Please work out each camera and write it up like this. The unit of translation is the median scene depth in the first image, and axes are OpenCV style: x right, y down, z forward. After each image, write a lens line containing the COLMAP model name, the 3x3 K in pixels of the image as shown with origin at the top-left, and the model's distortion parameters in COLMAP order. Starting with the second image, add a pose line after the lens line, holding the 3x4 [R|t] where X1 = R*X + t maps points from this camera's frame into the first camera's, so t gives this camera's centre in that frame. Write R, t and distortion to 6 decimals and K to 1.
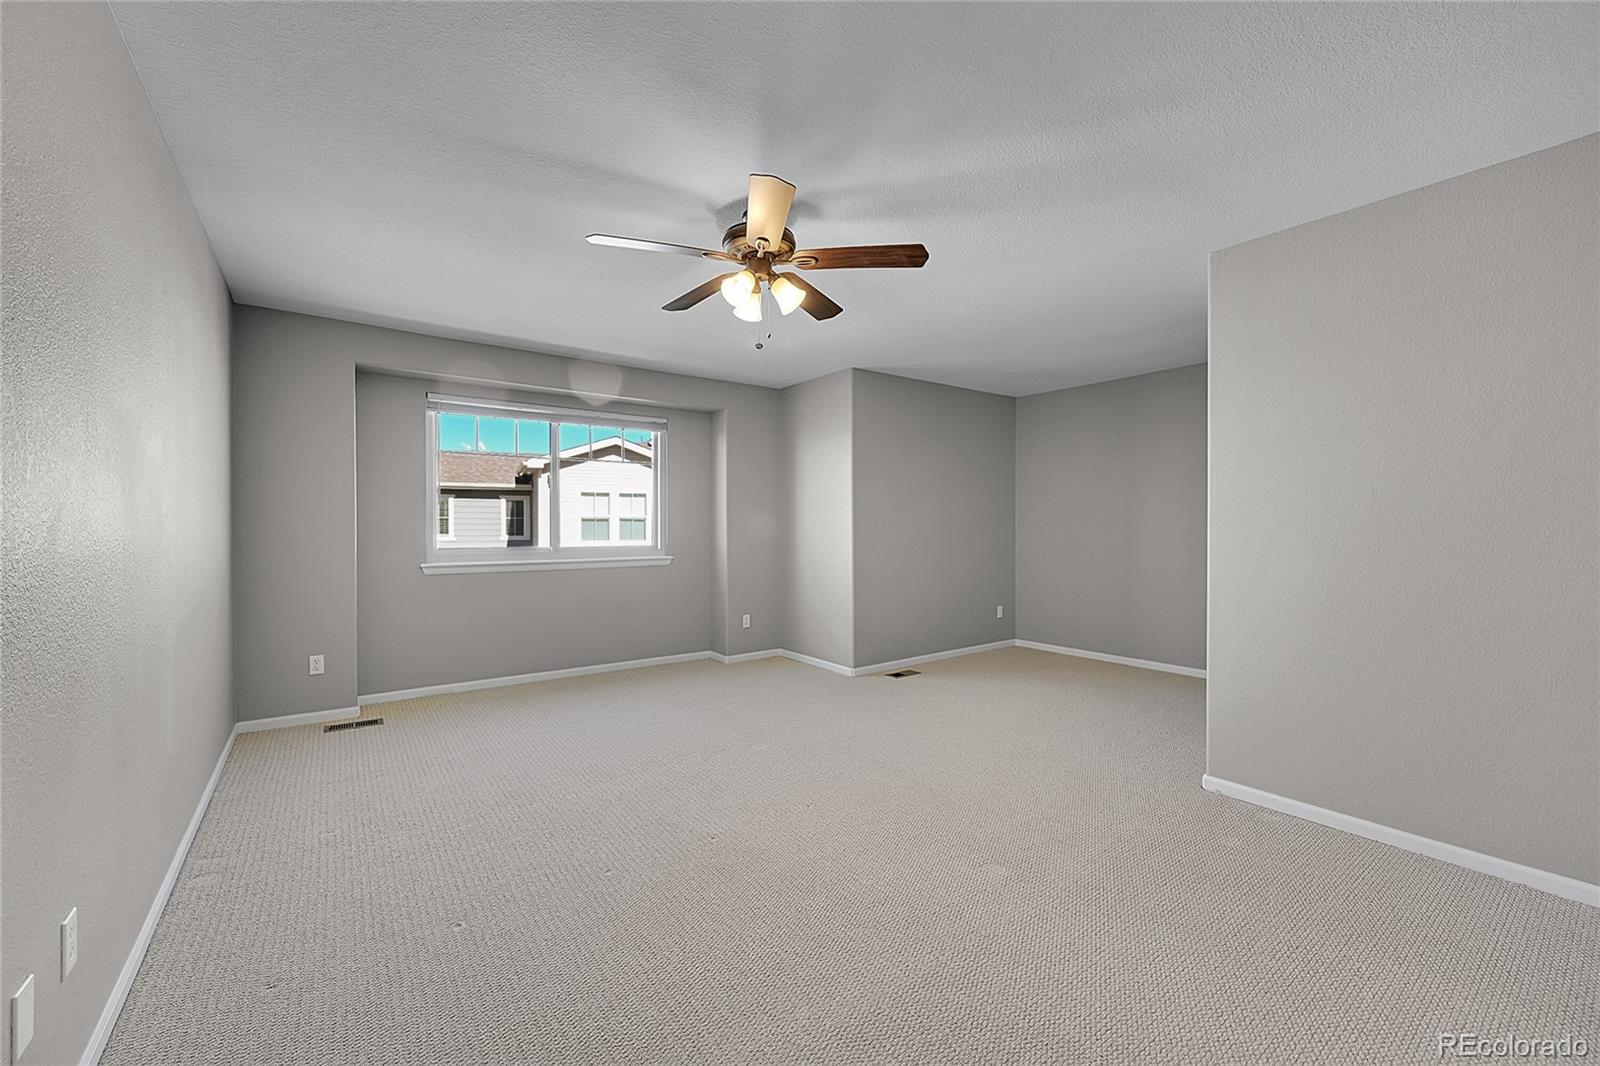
lens RADIAL K [[627.3, 0, 800.0], [0, 627.3, 533.0], [0, 0, 1]] dist [0.002516, 0.000179]
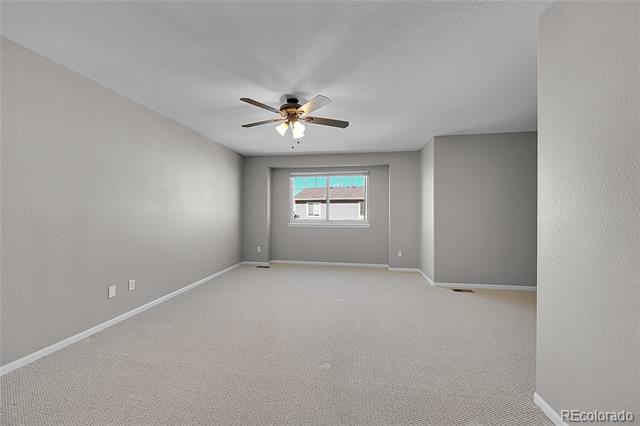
lens RADIAL K [[251.6, 0, 320.0], [0, 251.6, 213.0], [0, 0, 1]] dist [-0.000305, 0.000020]
pose [[0.700657, 0.004007, -0.713487, 0.410973], [-0.011377, 0.999920, -0.005556, -0.001559], [0.713407, 0.012011, 0.700647, 0.156179]]
